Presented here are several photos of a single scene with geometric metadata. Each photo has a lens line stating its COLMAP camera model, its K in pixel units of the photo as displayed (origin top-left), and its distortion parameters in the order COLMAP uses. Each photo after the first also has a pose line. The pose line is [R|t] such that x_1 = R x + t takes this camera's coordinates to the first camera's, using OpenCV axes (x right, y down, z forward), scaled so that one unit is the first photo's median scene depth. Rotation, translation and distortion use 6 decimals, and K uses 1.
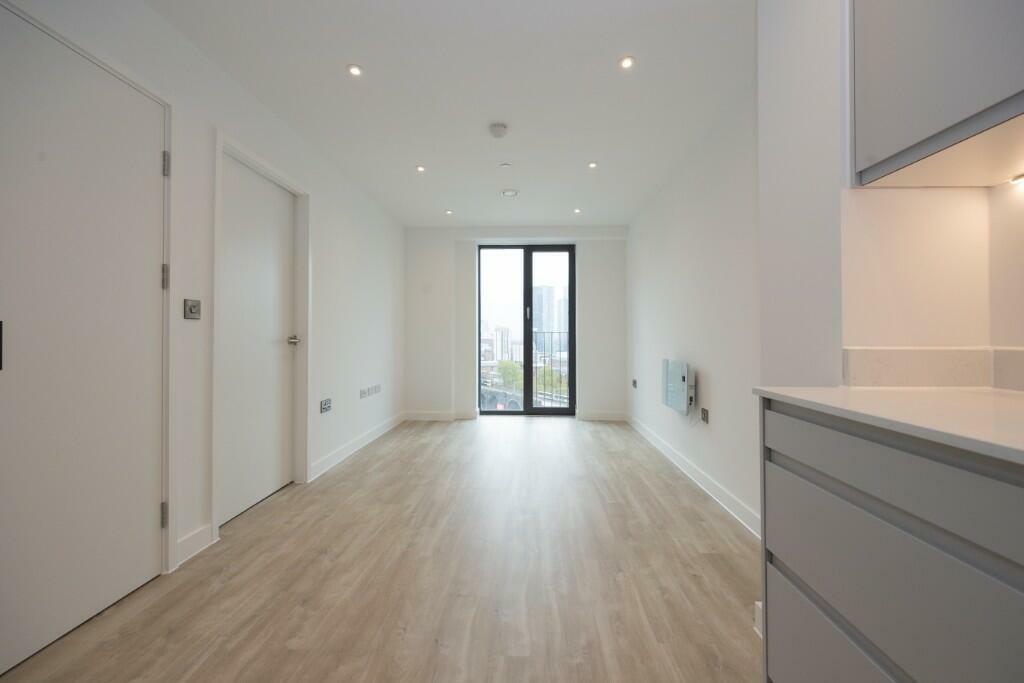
lens RADIAL K [[414.1, 0, 514.1], [0, 414.1, 334.9], [0, 0, 1]] dist [-0.007886, 0.000758]
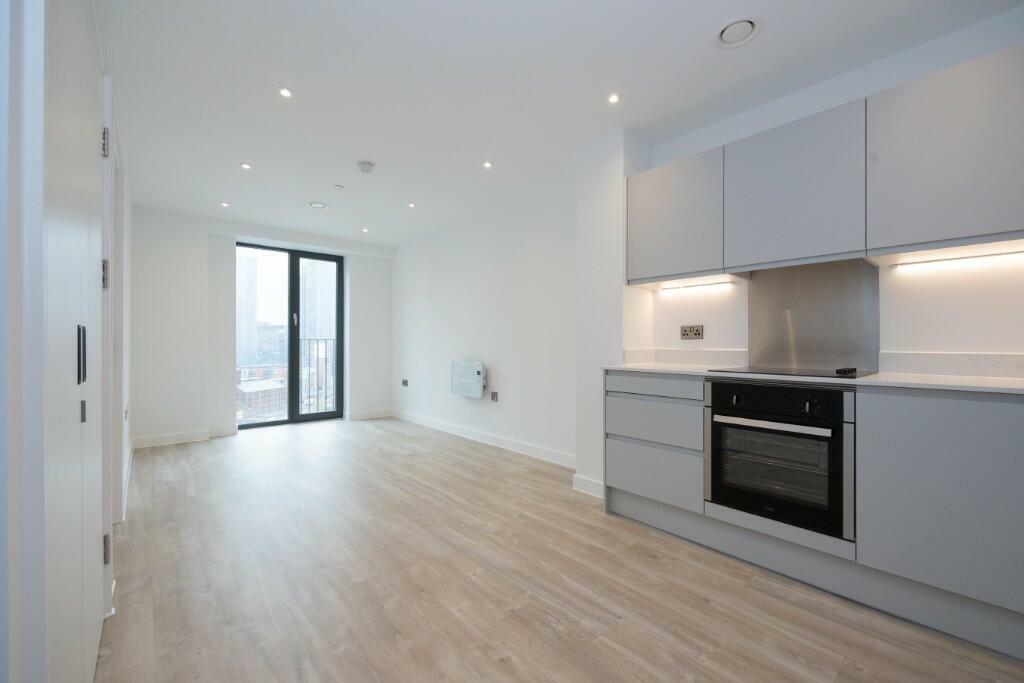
lens RADIAL K [[414.1, 0, 516.4], [0, 414.1, 345.4], [0, 0, 1]] dist [-0.007886, 0.000758]
pose [[0.722983, -0.001412, 0.690865, -0.322037], [-0.005658, 0.999952, 0.007964, -0.001880], [-0.690843, -0.009666, 0.722940, -0.086426]]
